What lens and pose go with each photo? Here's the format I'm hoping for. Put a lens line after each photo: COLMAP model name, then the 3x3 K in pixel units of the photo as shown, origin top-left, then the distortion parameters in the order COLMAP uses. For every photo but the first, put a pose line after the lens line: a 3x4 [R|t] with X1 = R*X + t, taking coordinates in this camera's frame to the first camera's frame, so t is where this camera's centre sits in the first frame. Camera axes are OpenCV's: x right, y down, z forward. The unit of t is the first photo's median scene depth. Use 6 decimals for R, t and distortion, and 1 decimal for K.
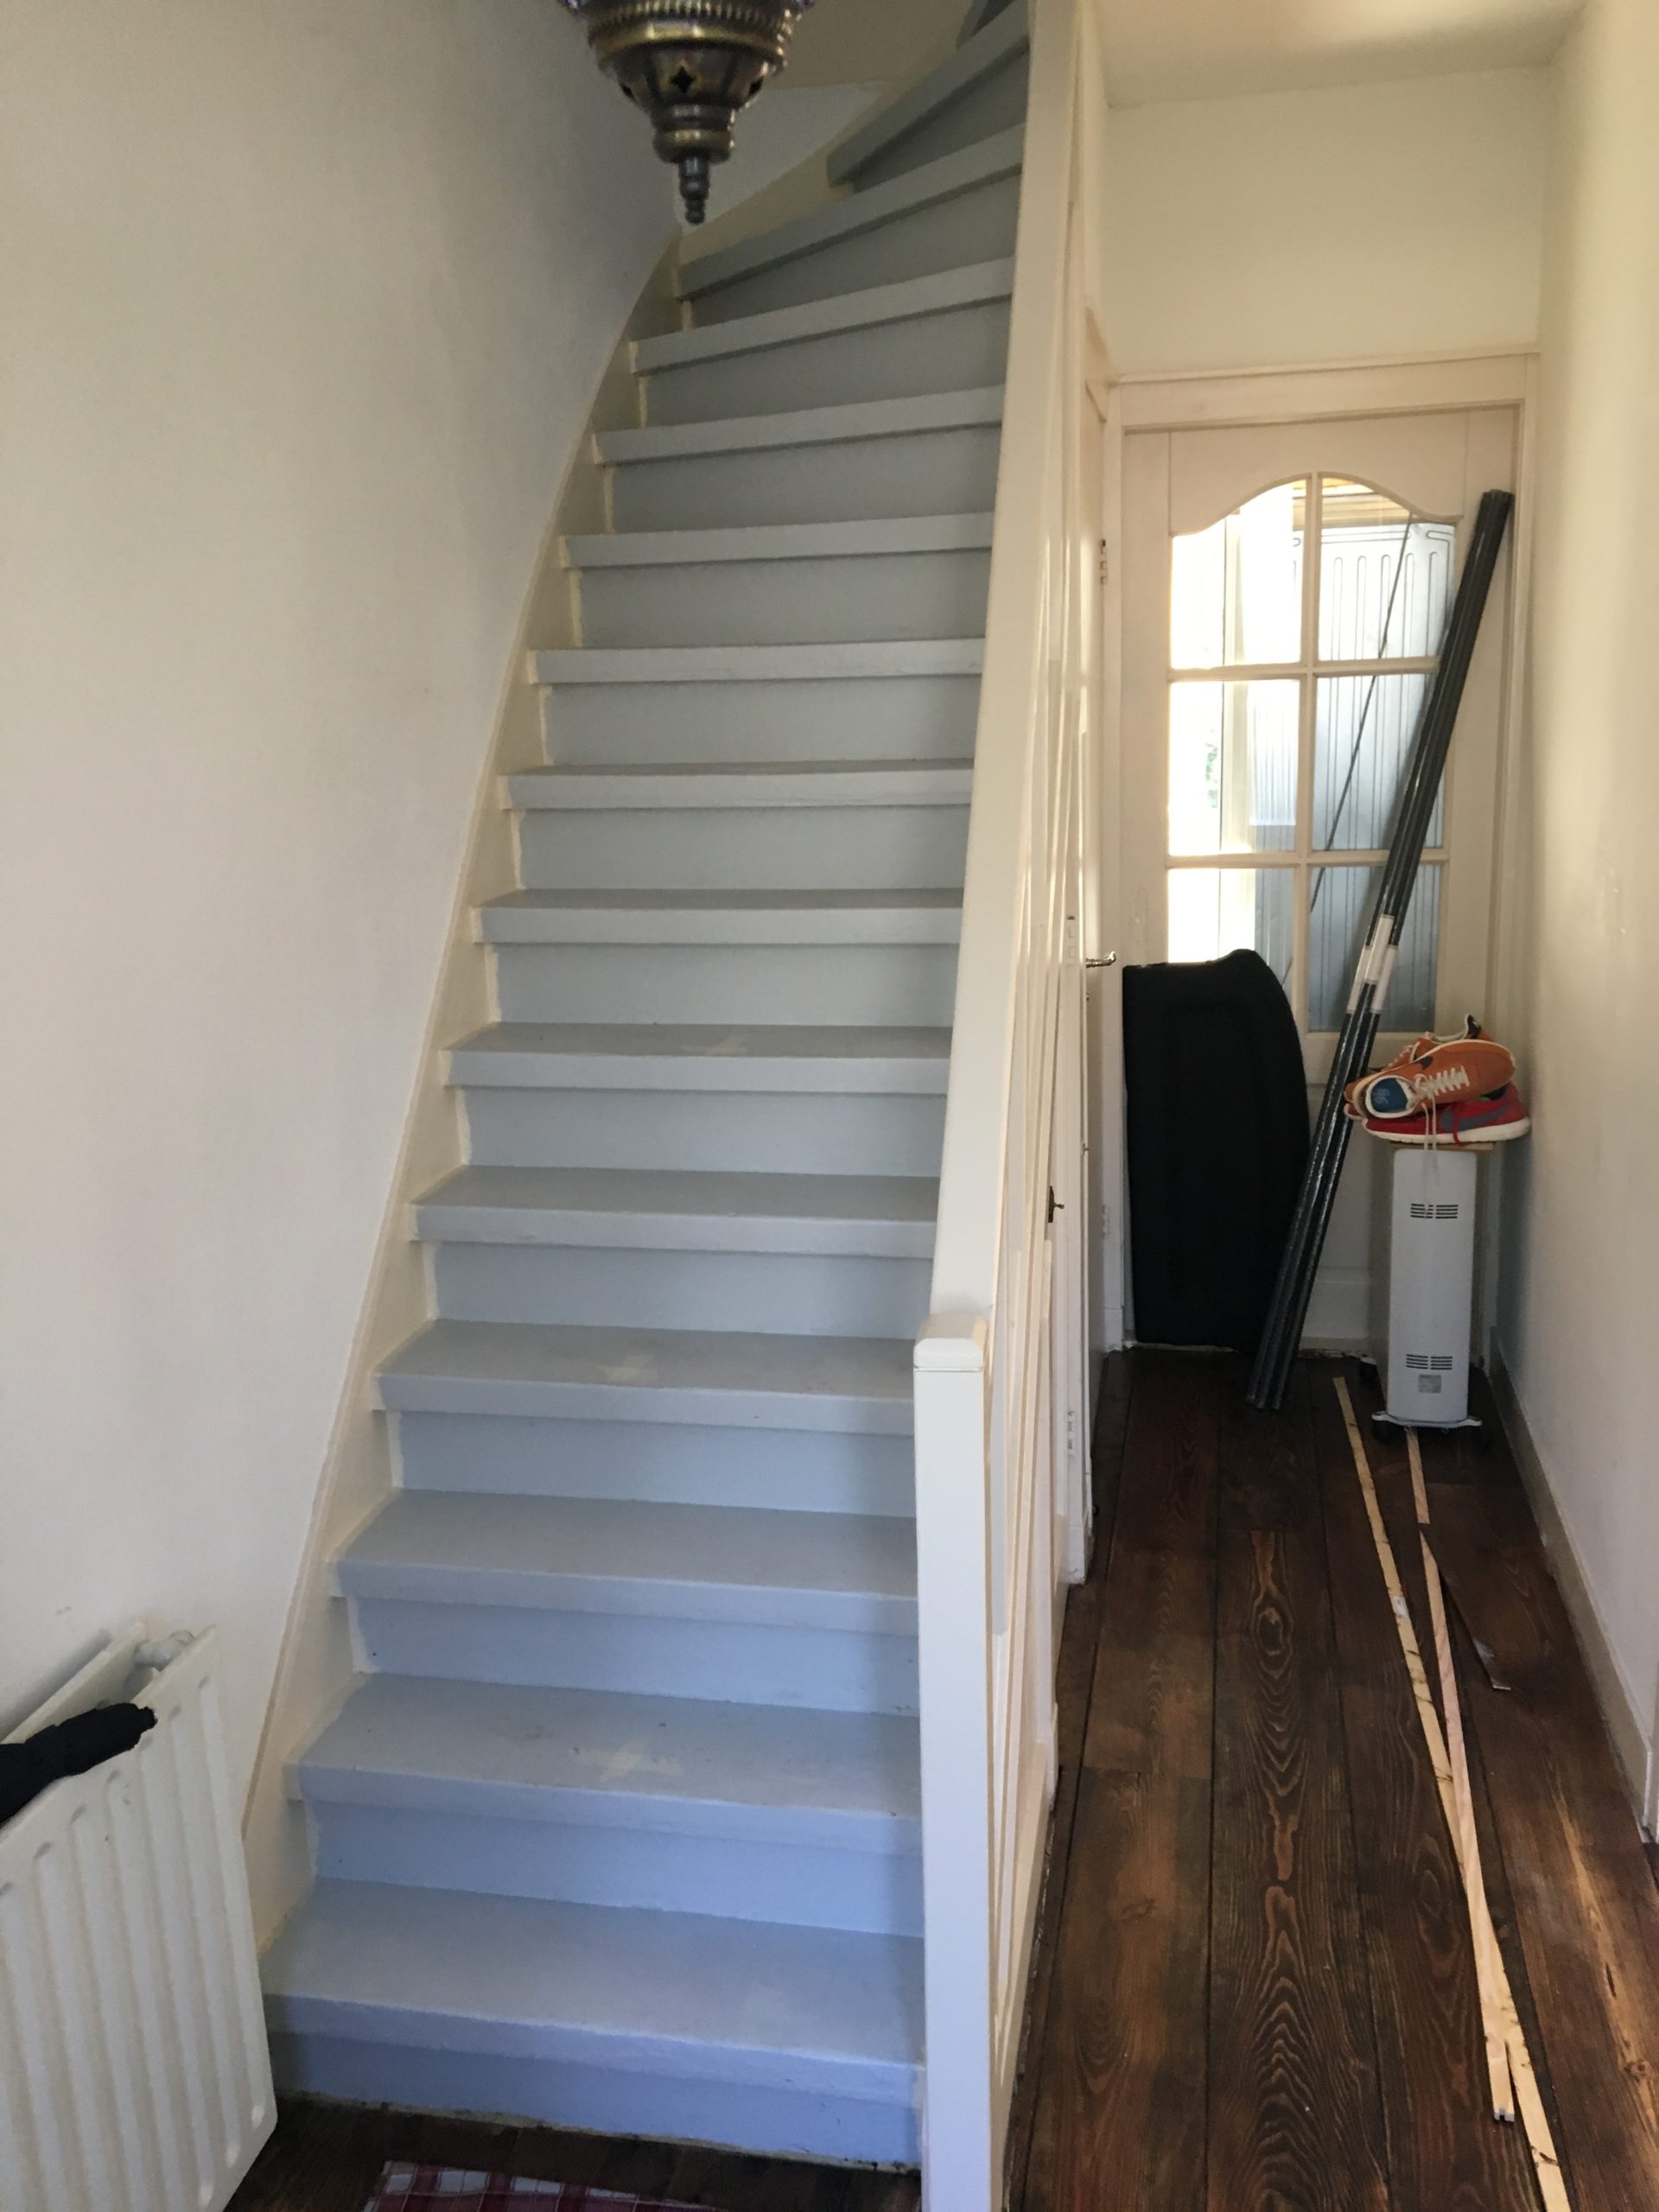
lens RADIAL K [[1835.5, 0, 832.1], [0, 1835.5, 1095.8], [0, 0, 1]] dist [0.018416, -0.041063]
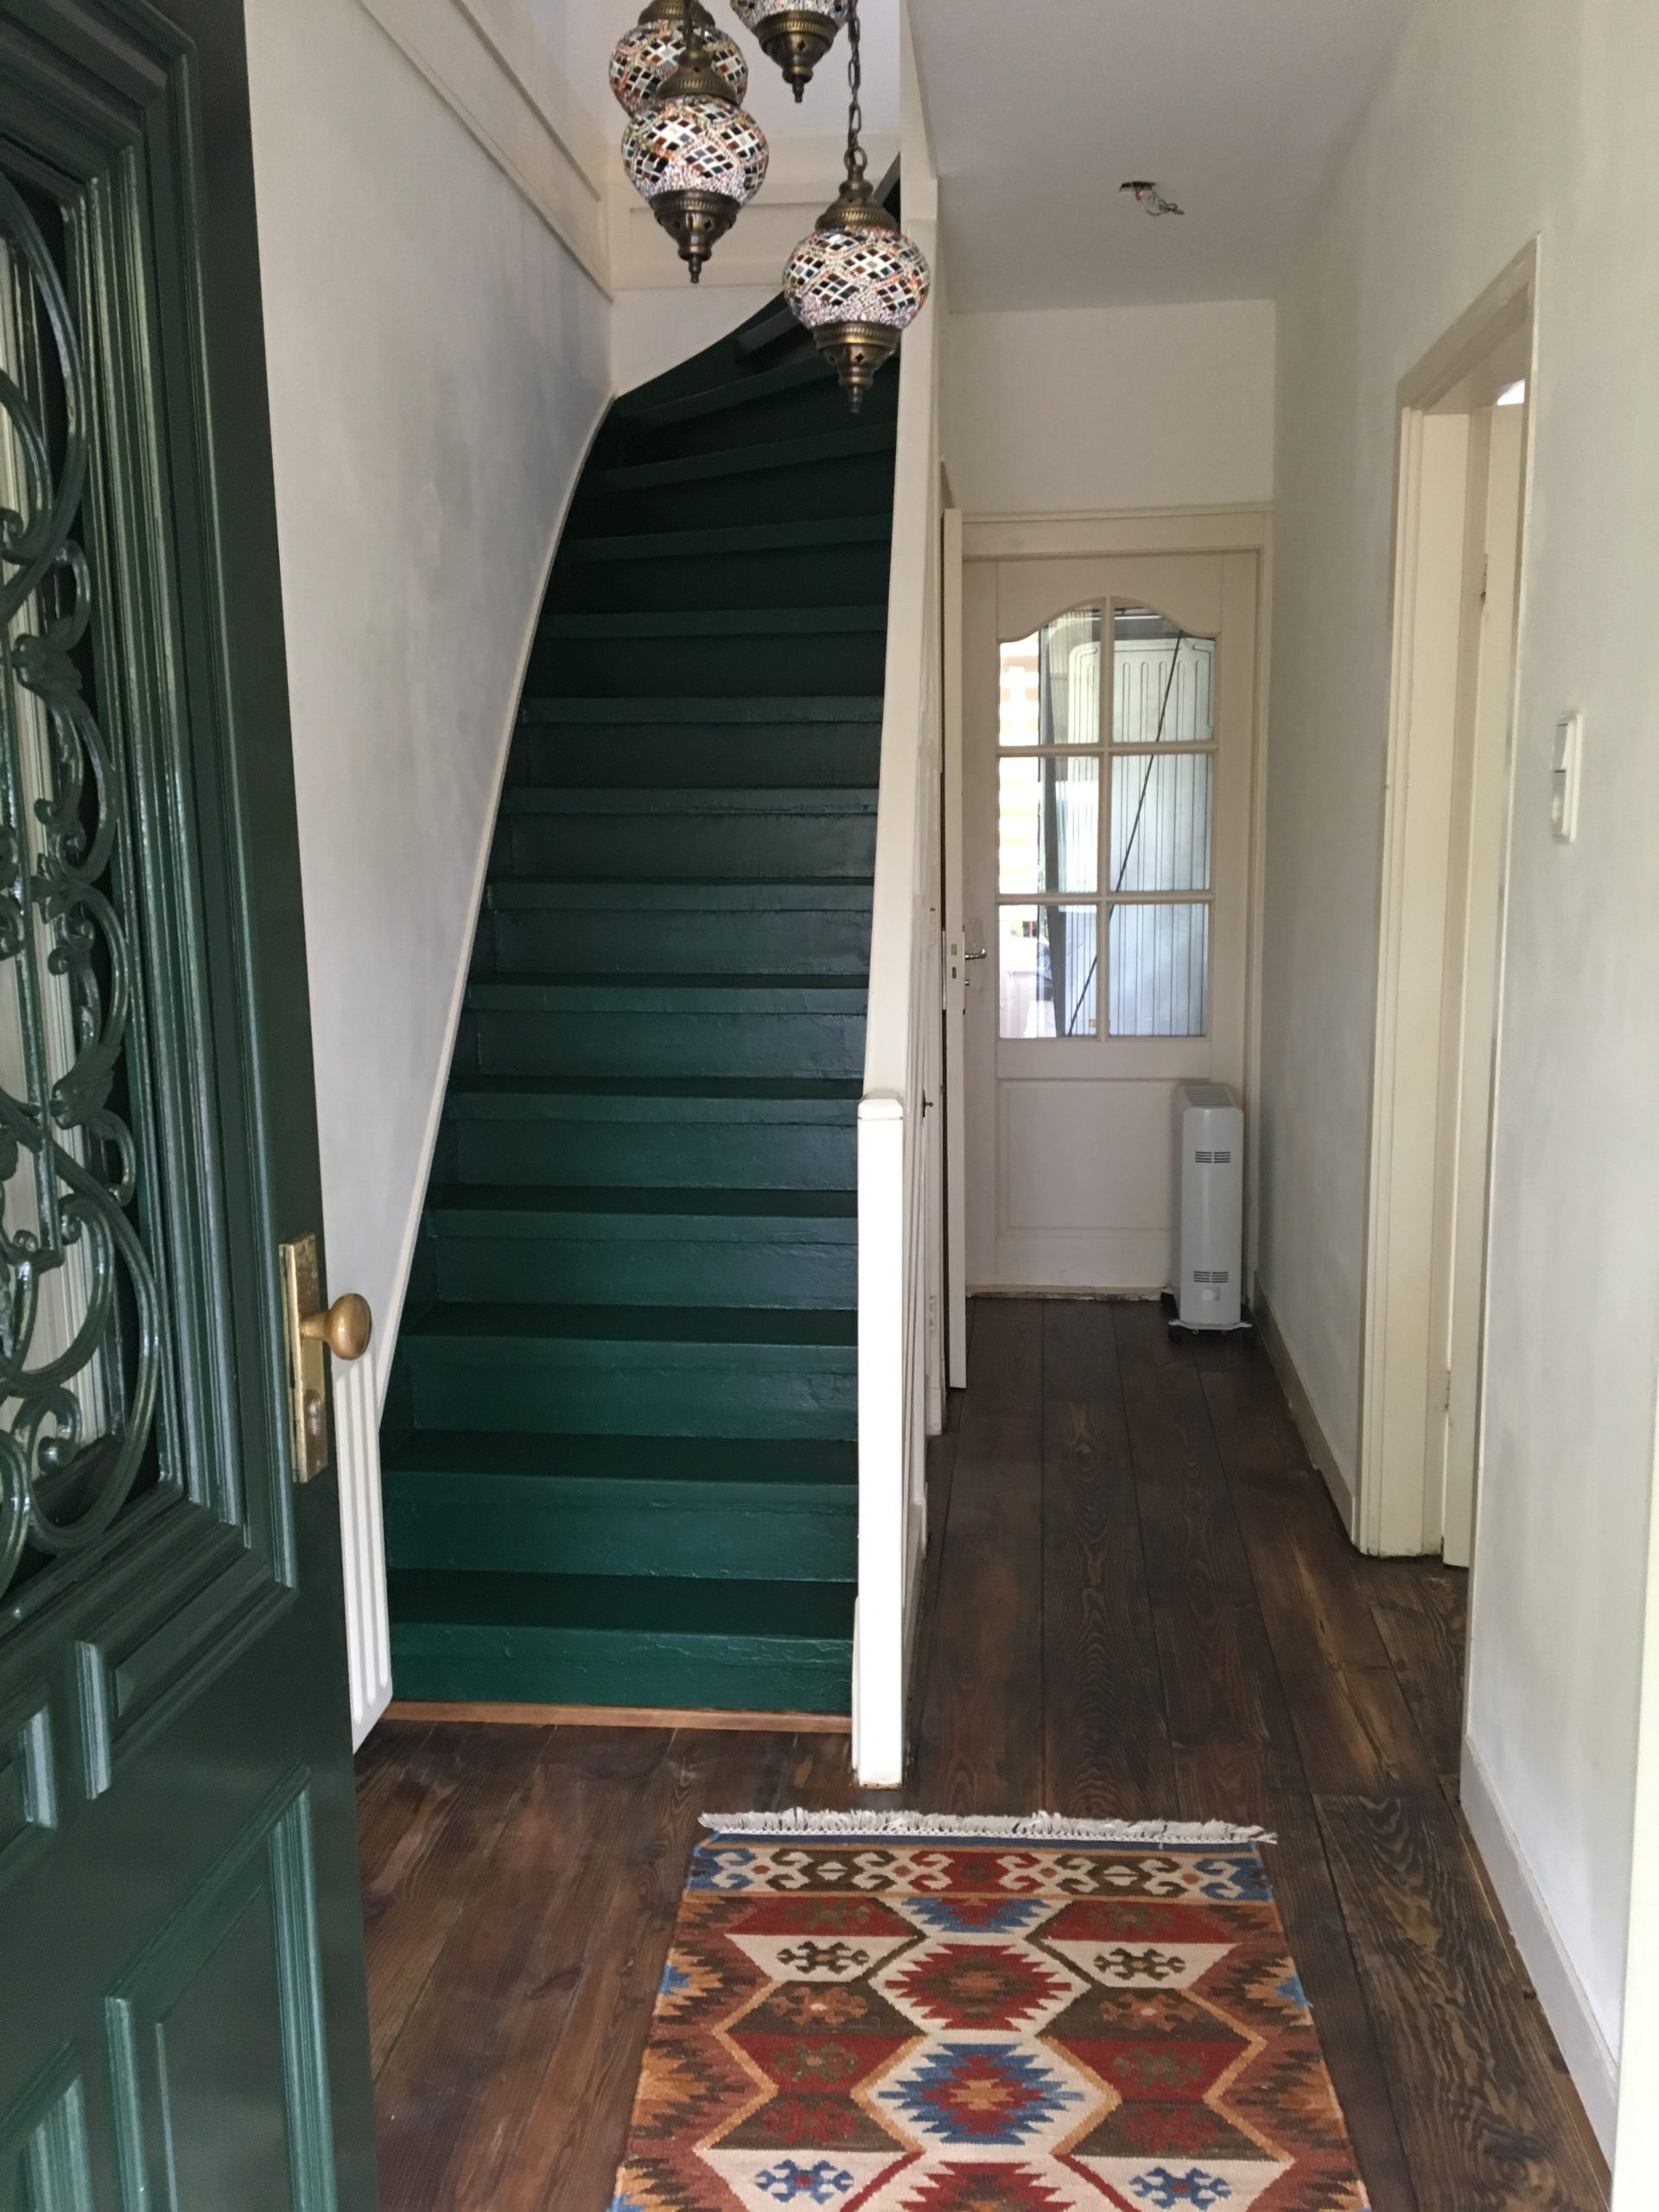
lens RADIAL K [[1835.5, 0, 833.8], [0, 1835.5, 1115.6], [0, 0, 1]] dist [0.018416, -0.041063]
pose [[0.994996, 0.003802, 0.099843, -0.072566], [0.002737, 0.997864, -0.065273, 0.138528], [-0.099878, 0.065220, 0.992860, -0.306053]]
